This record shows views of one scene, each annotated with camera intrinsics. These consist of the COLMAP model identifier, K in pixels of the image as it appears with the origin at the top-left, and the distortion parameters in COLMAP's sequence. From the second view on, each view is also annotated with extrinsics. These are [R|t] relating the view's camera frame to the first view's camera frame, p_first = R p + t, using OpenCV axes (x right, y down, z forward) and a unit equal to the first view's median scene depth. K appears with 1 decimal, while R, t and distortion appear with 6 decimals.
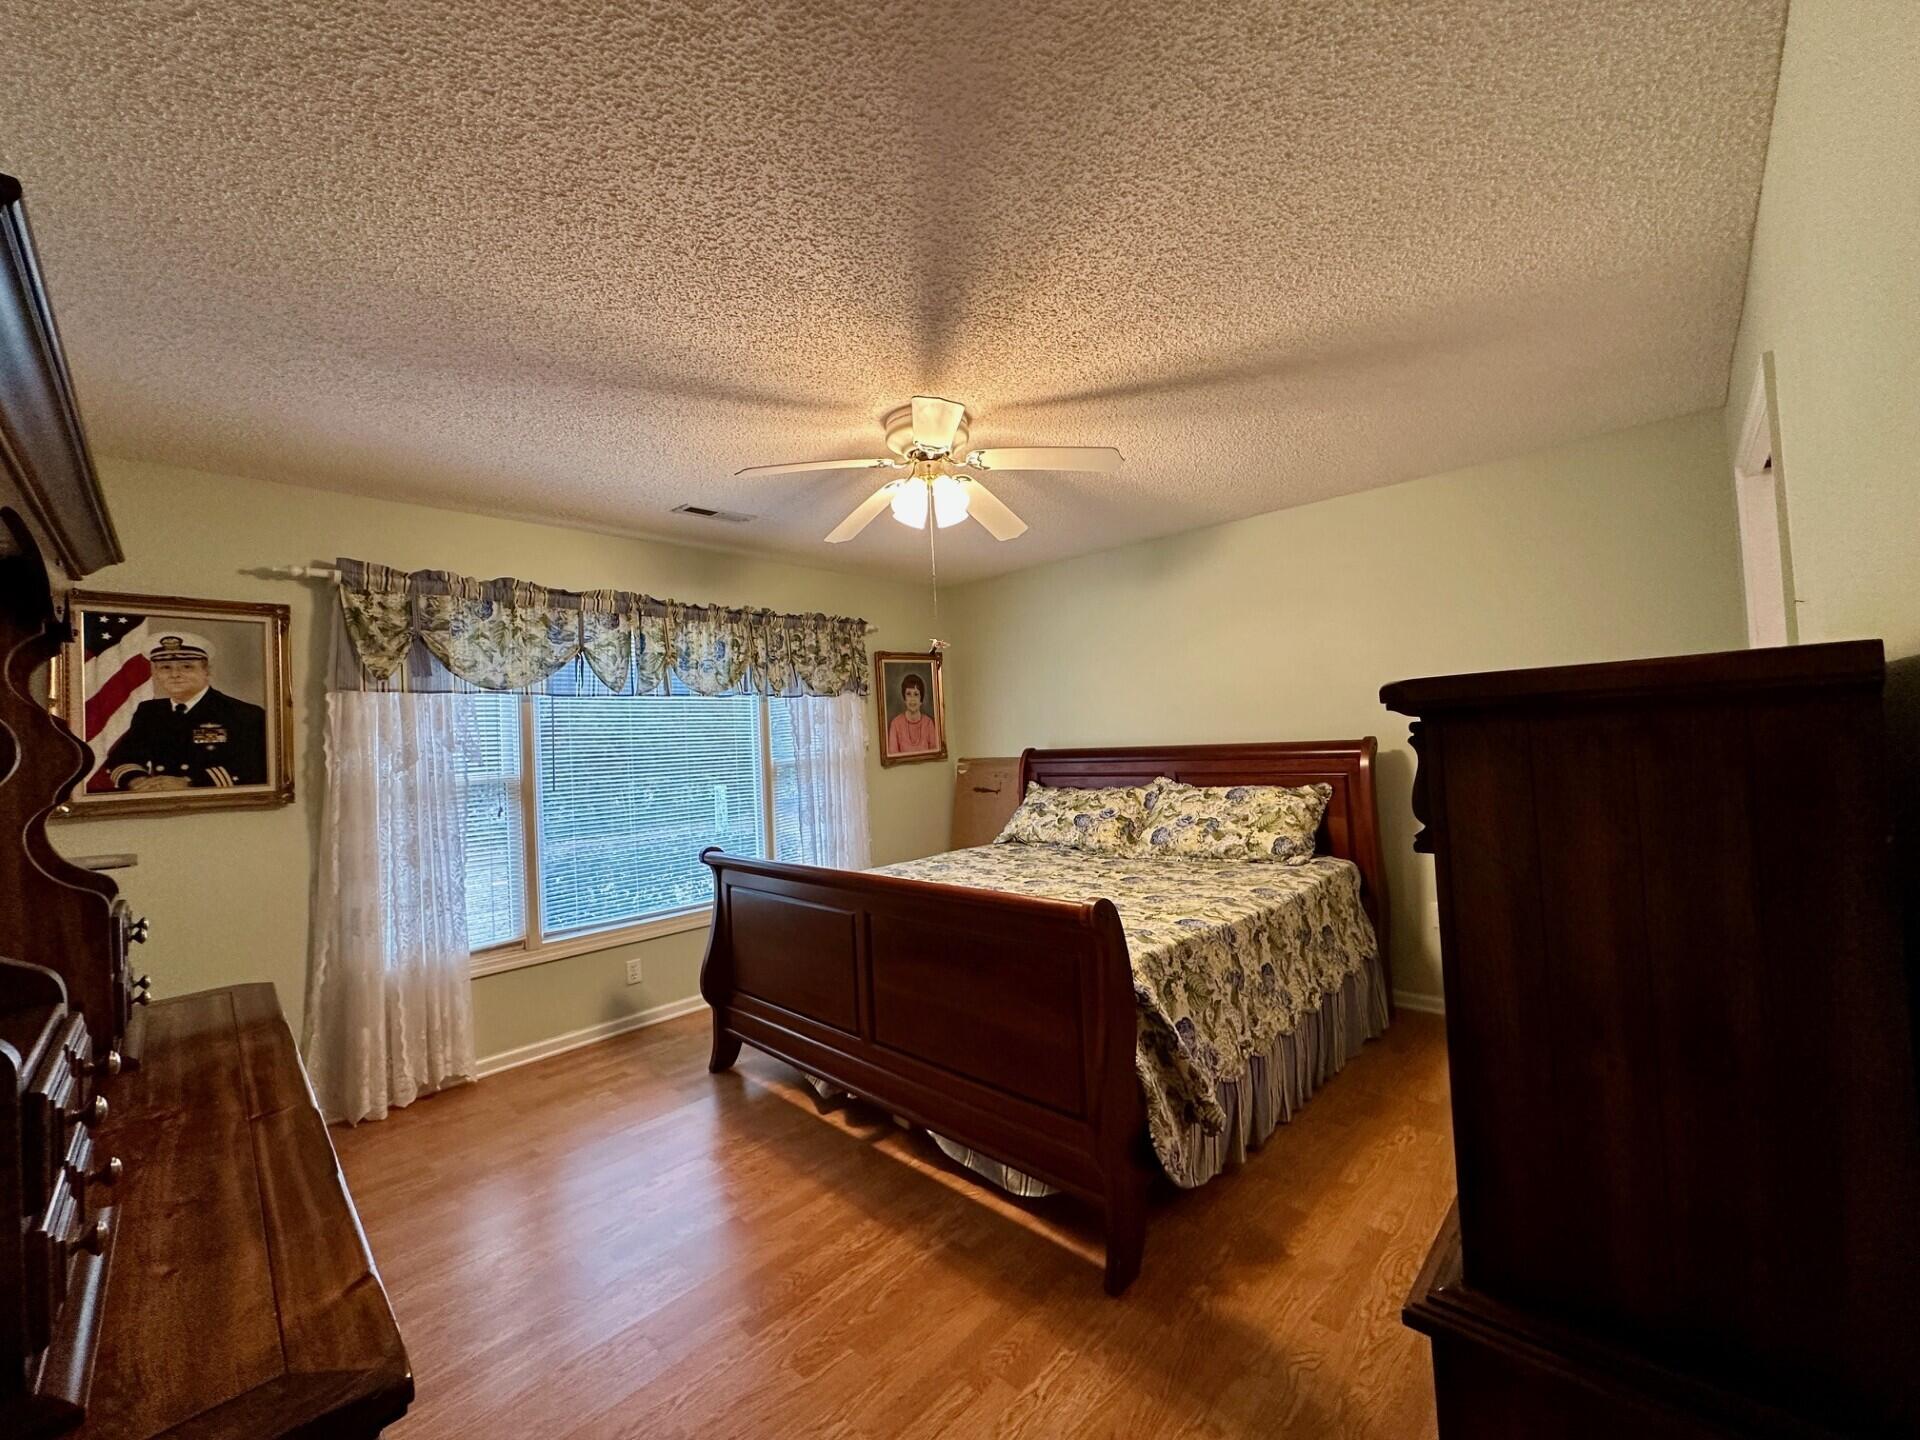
lens RADIAL K [[766.4, 0, 960.0], [0, 766.4, 720.0], [0, 0, 1]] dist [-0.001088, -0.000012]
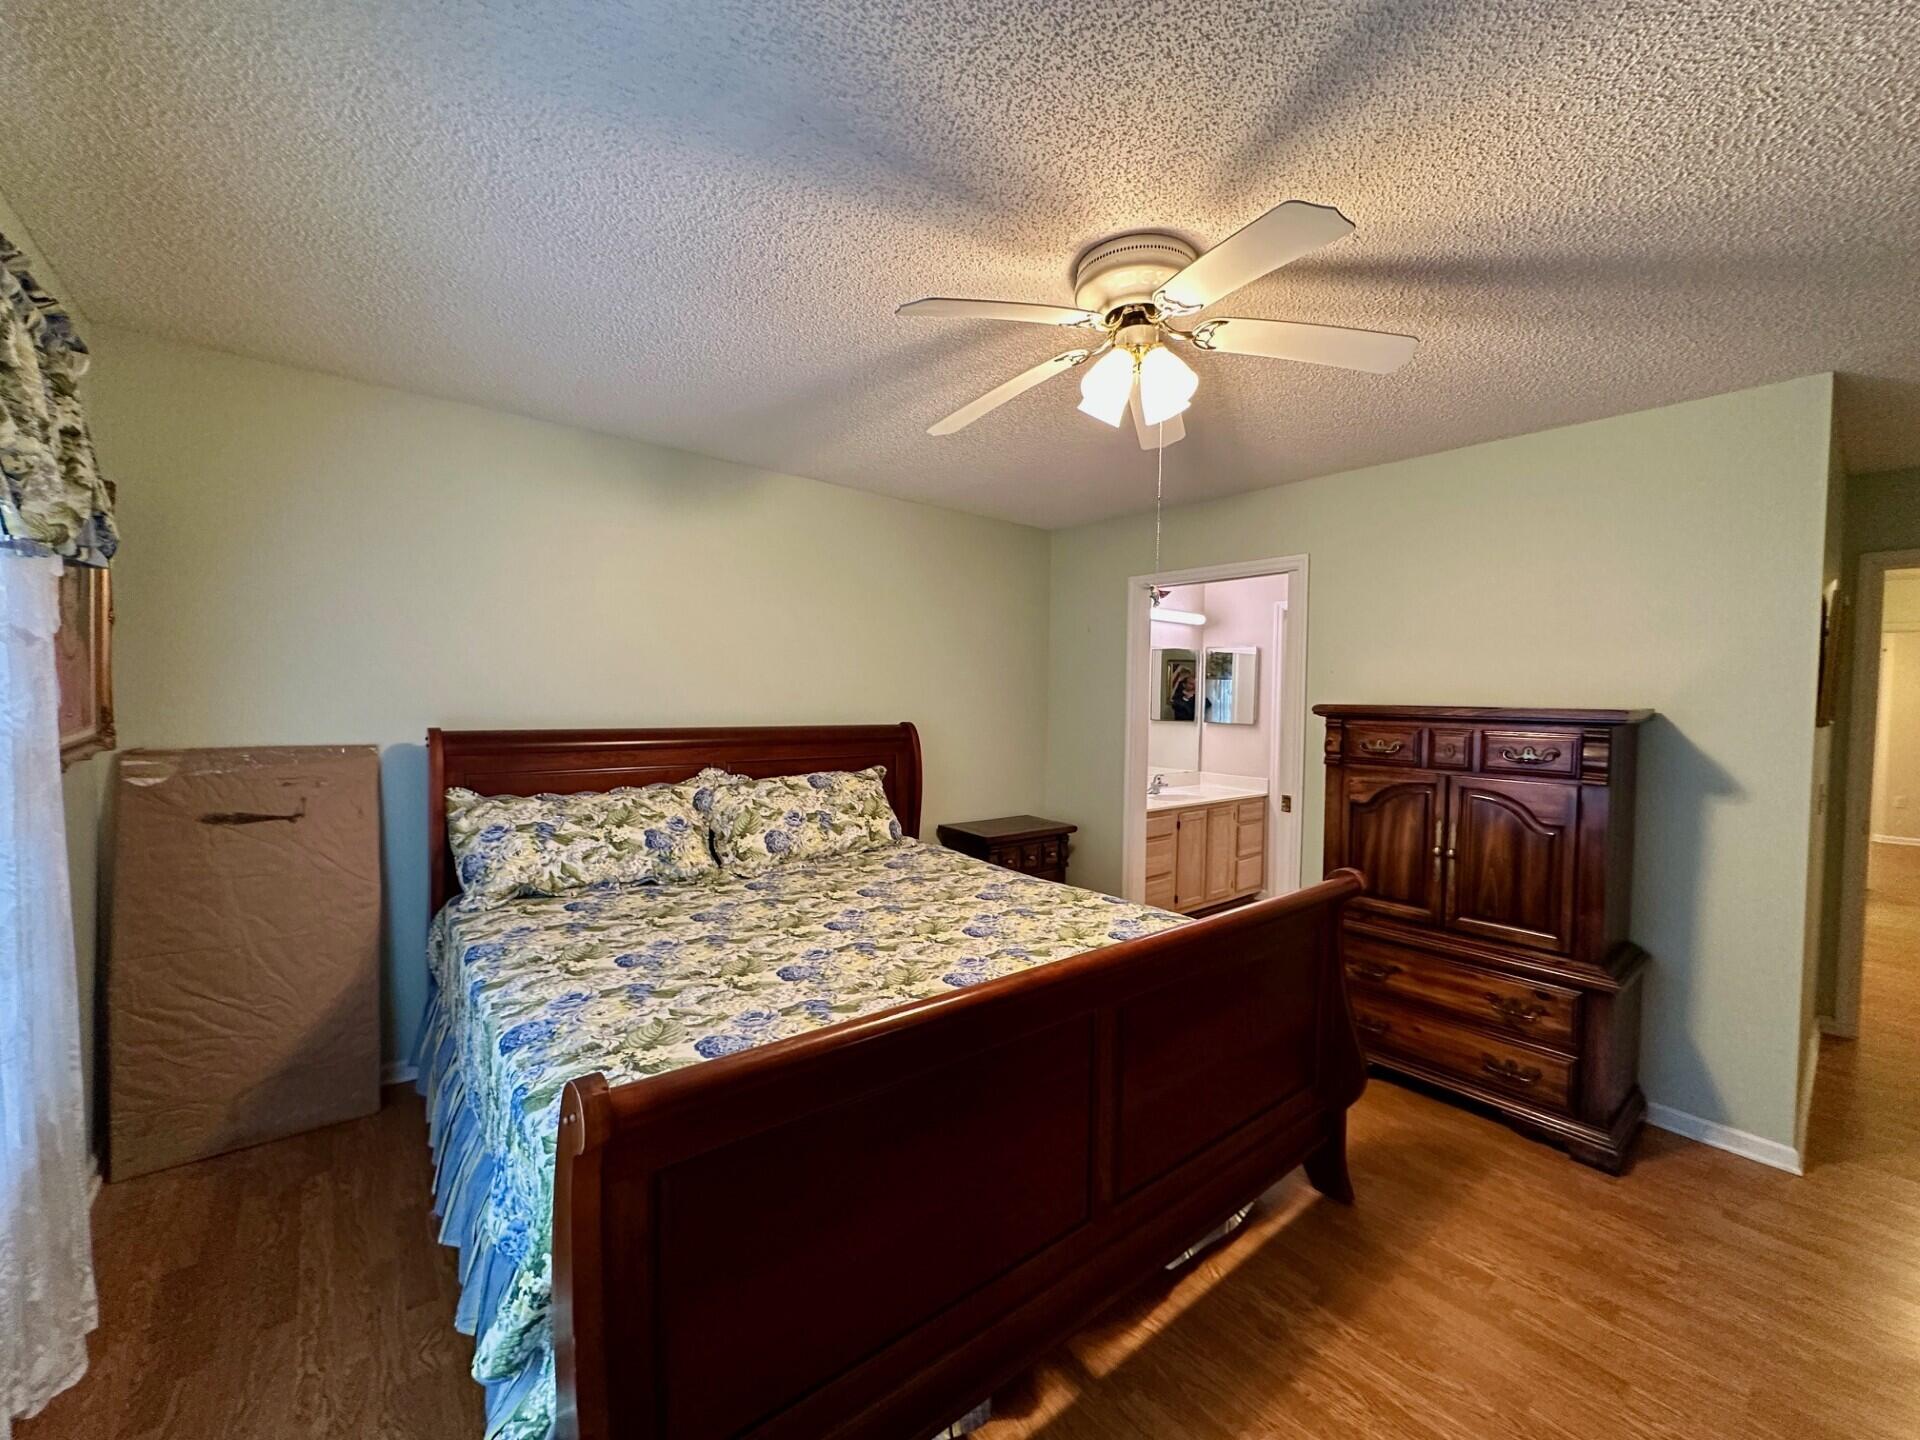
lens RADIAL K [[766.4, 0, 960.0], [0, 766.4, 720.0], [0, 0, 1]] dist [-0.001088, -0.000012]
pose [[0.119978, 0.023391, 0.992501, -0.527023], [-0.042066, 0.998944, -0.018458, 0.033843], [-0.991885, -0.039536, 0.120835, 0.748017]]
